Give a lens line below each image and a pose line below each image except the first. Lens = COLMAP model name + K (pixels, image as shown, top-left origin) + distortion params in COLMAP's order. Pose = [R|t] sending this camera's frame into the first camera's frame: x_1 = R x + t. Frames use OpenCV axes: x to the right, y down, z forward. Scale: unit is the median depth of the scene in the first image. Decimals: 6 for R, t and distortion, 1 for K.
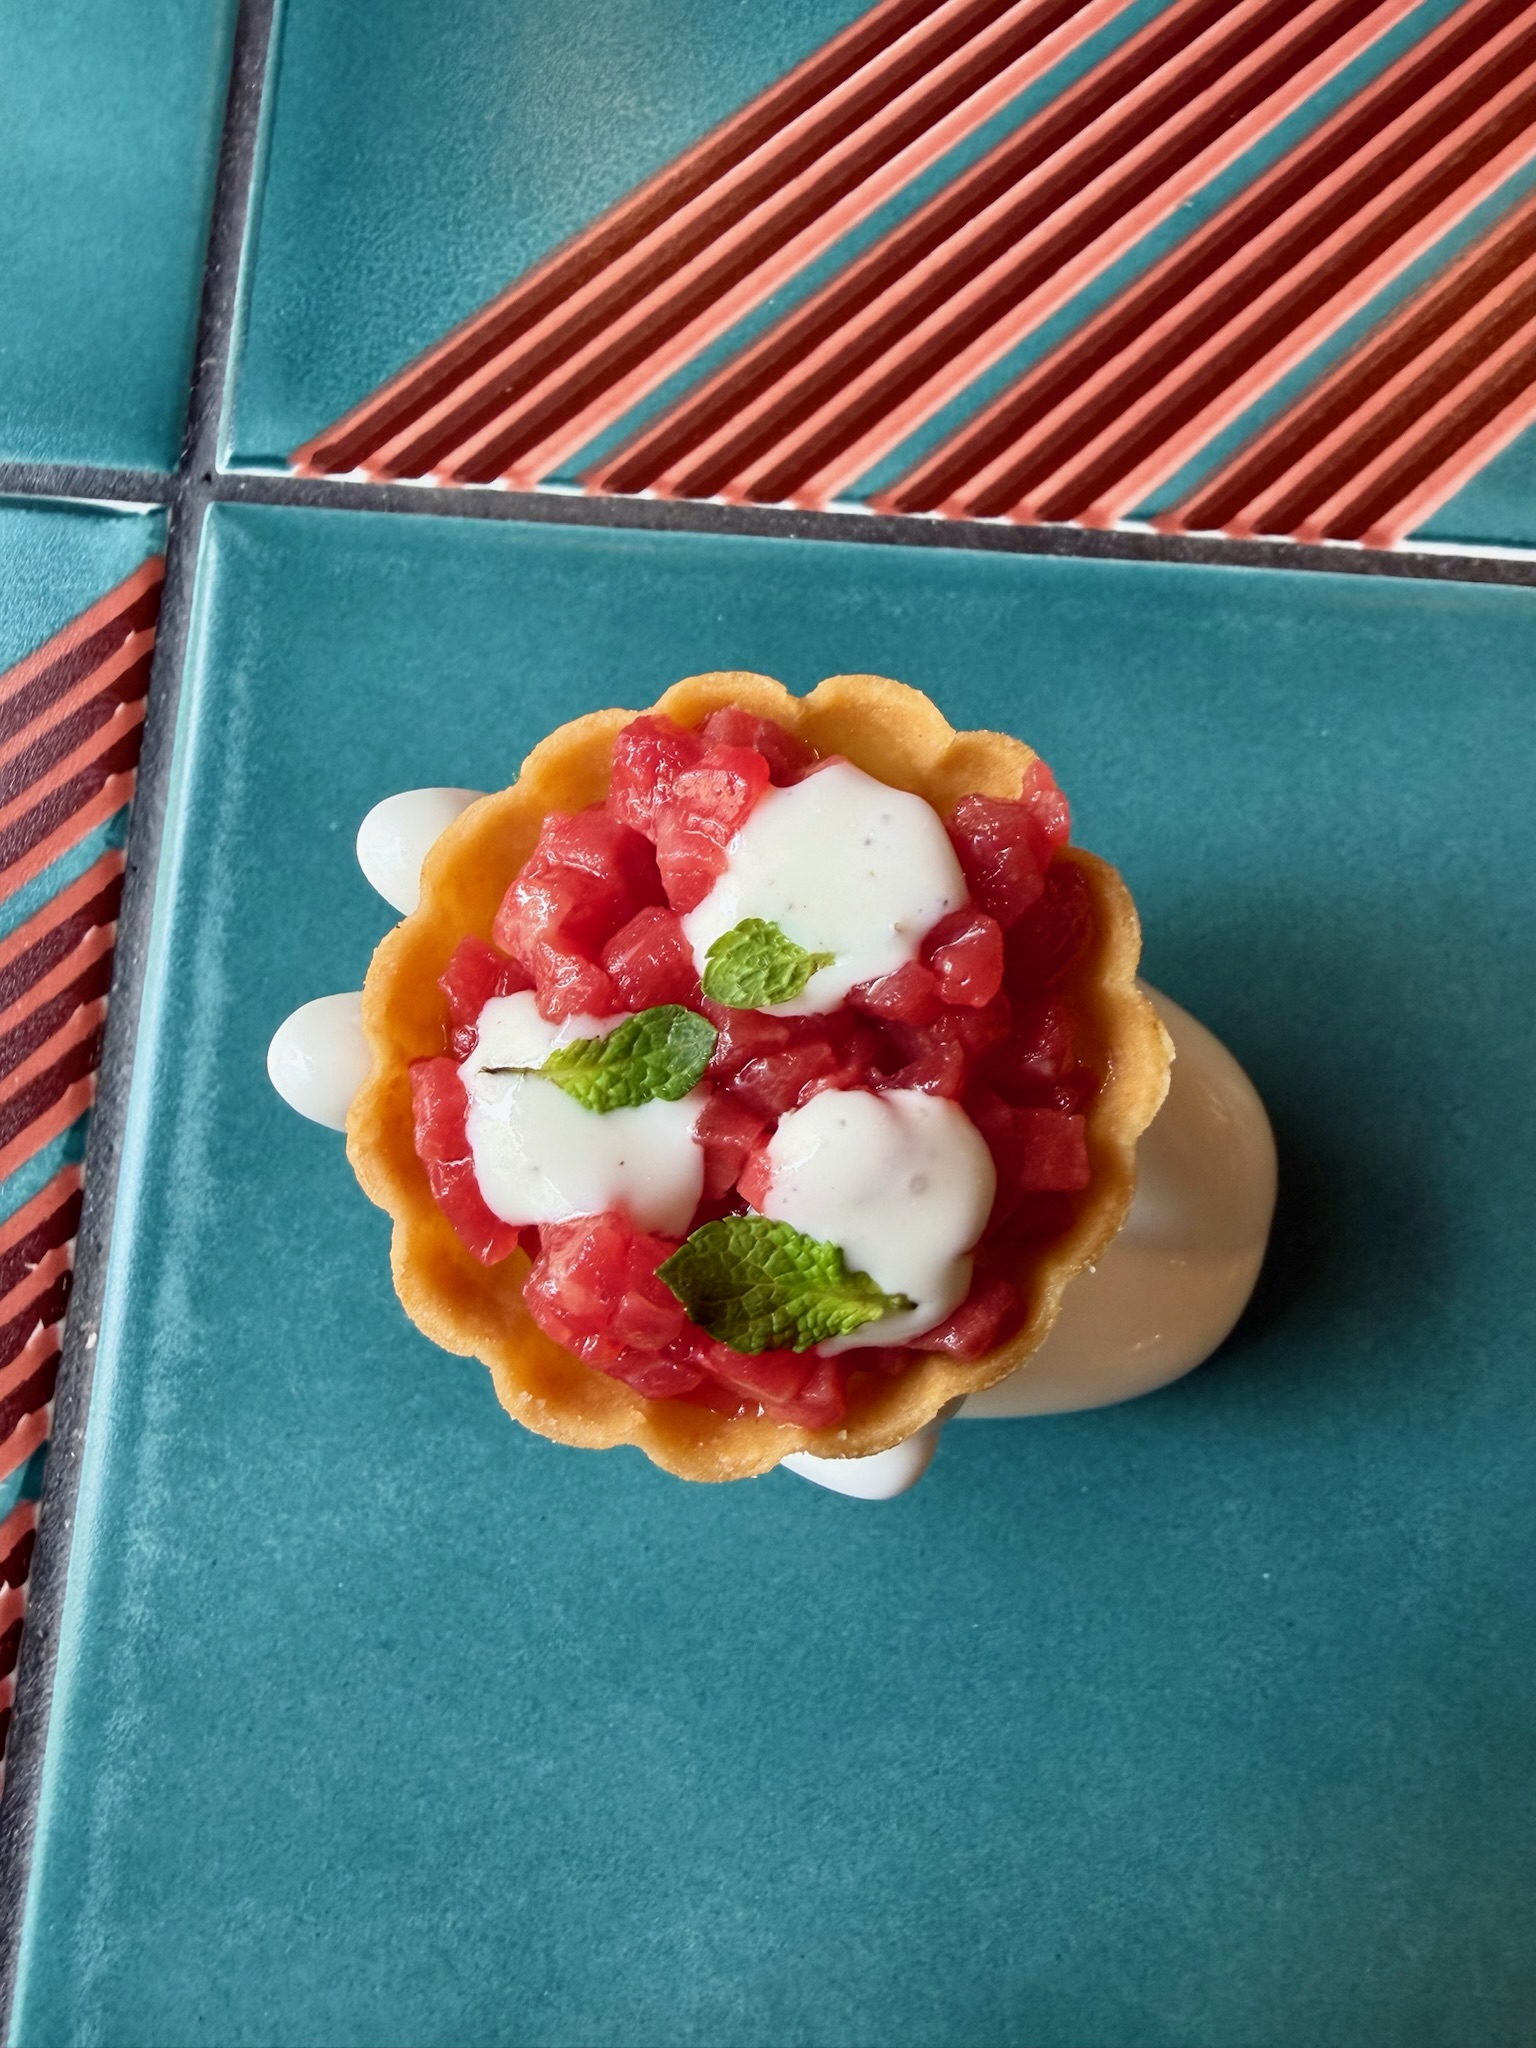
lens RADIAL K [[1482.9, 0, 753.7], [0, 1482.9, 1010.2], [0, 0, 1]] dist [0.032957, -0.023244]
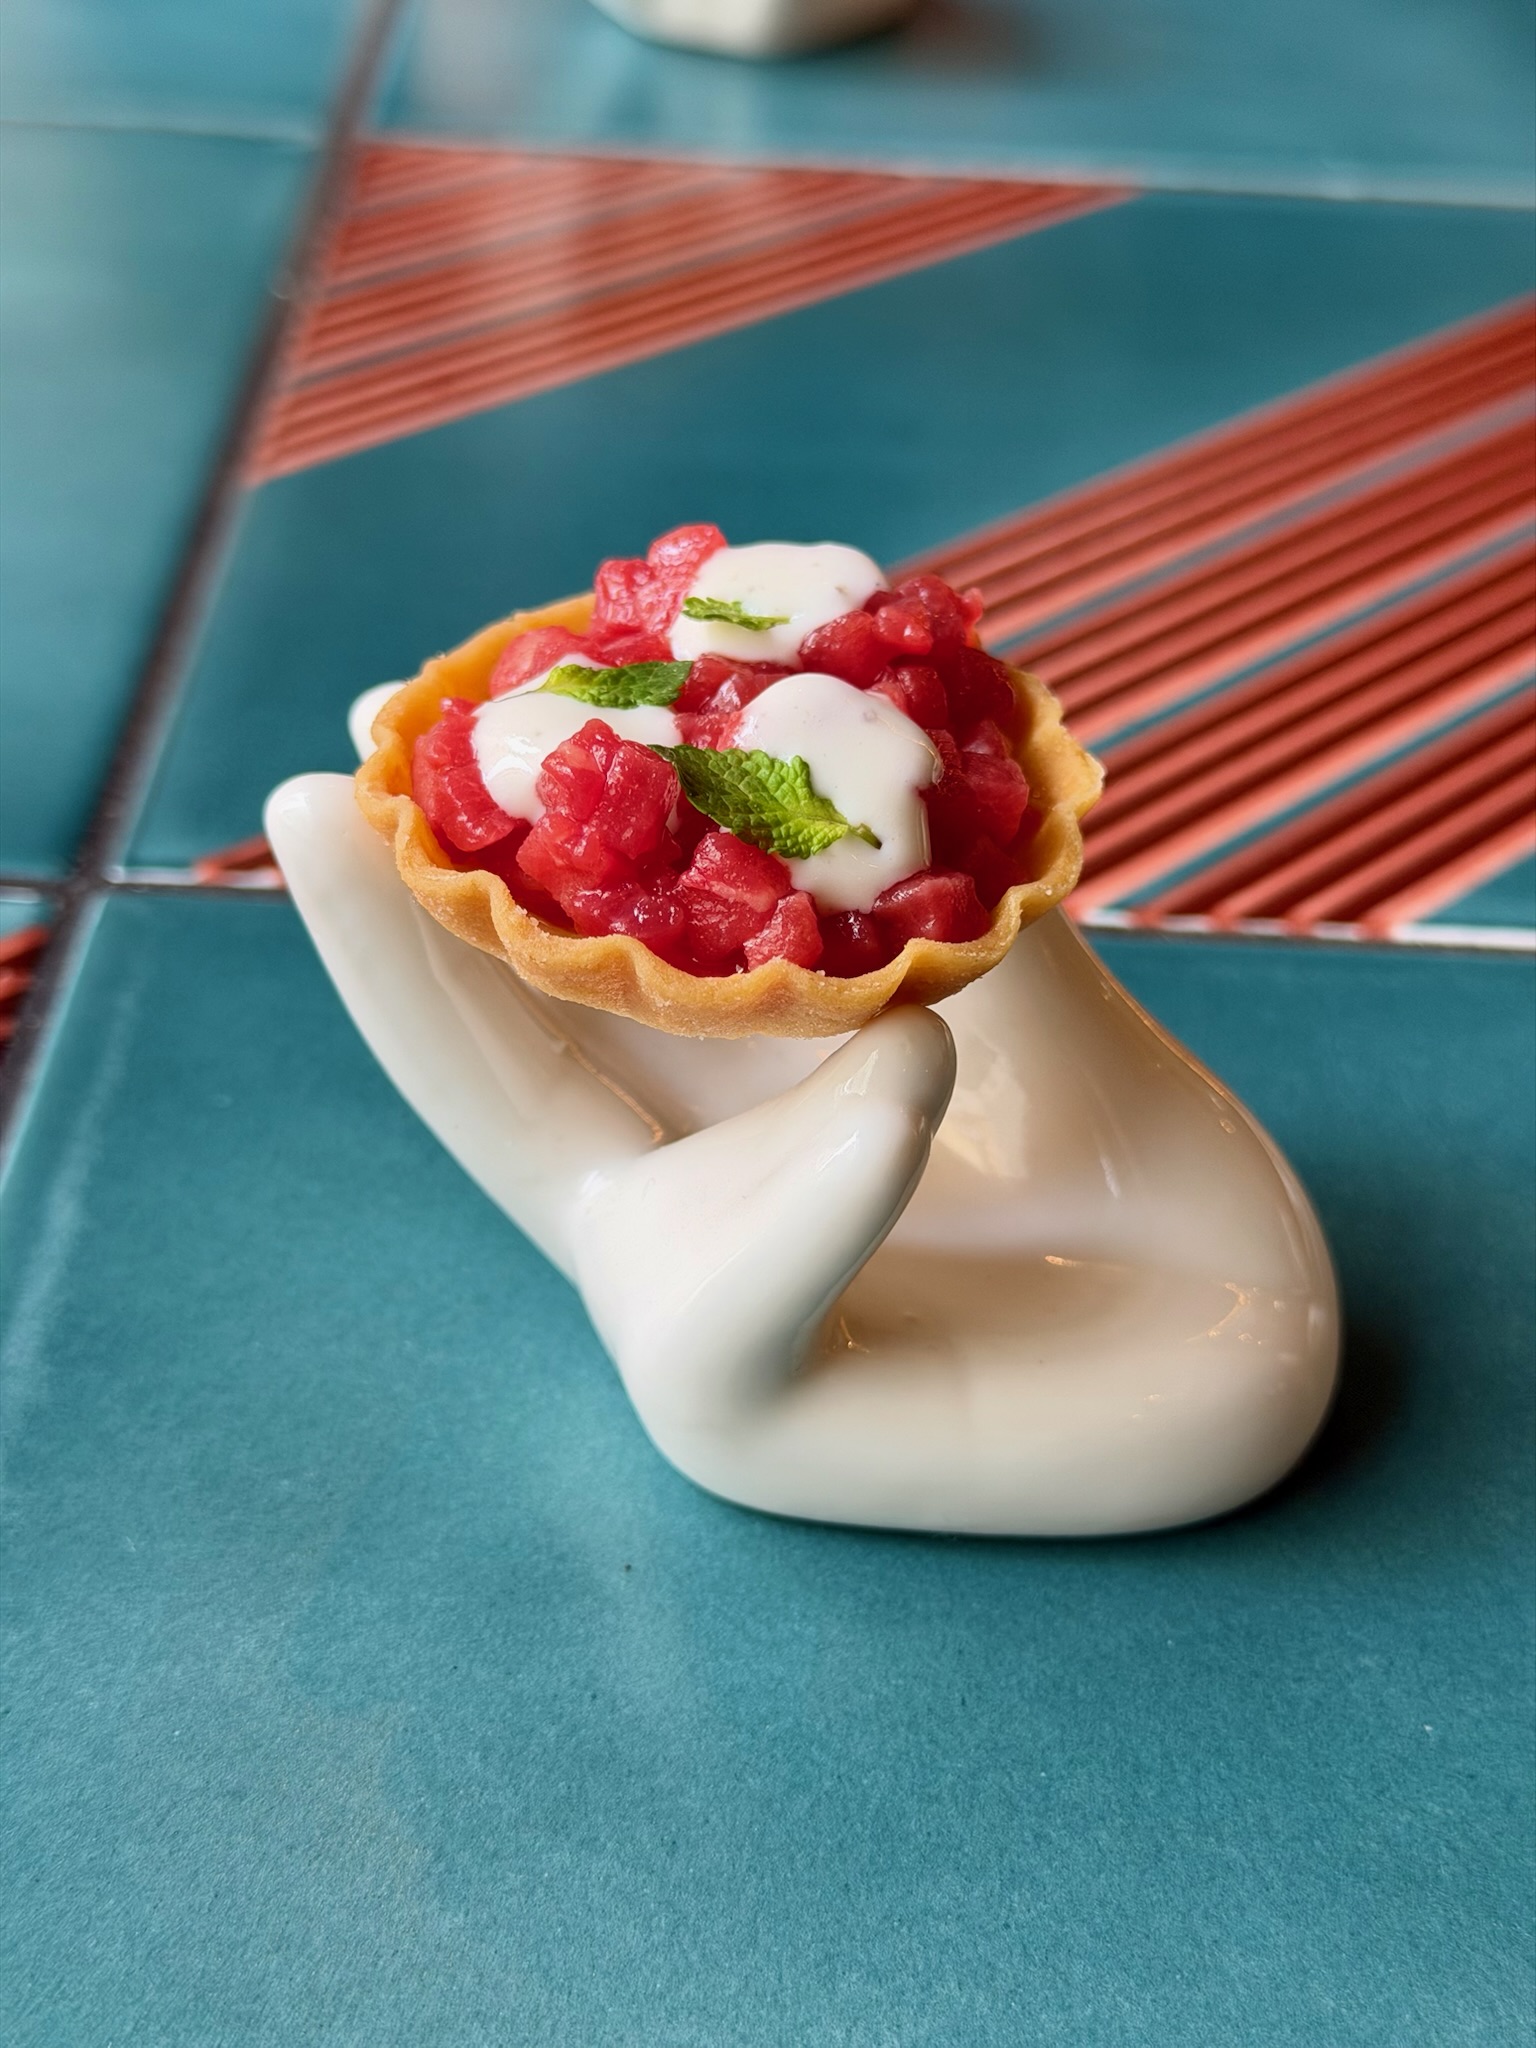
lens RADIAL K [[2939.1, 0, 772.2], [0, 2939.1, 1039.1], [0, 0, 1]] dist [0.091256, 0.000000]
pose [[0.998701, -0.014466, 0.048851, -0.050491], [0.044487, 0.714939, -0.697771, 1.173259], [-0.024832, 0.699038, 0.714654, -0.290317]]
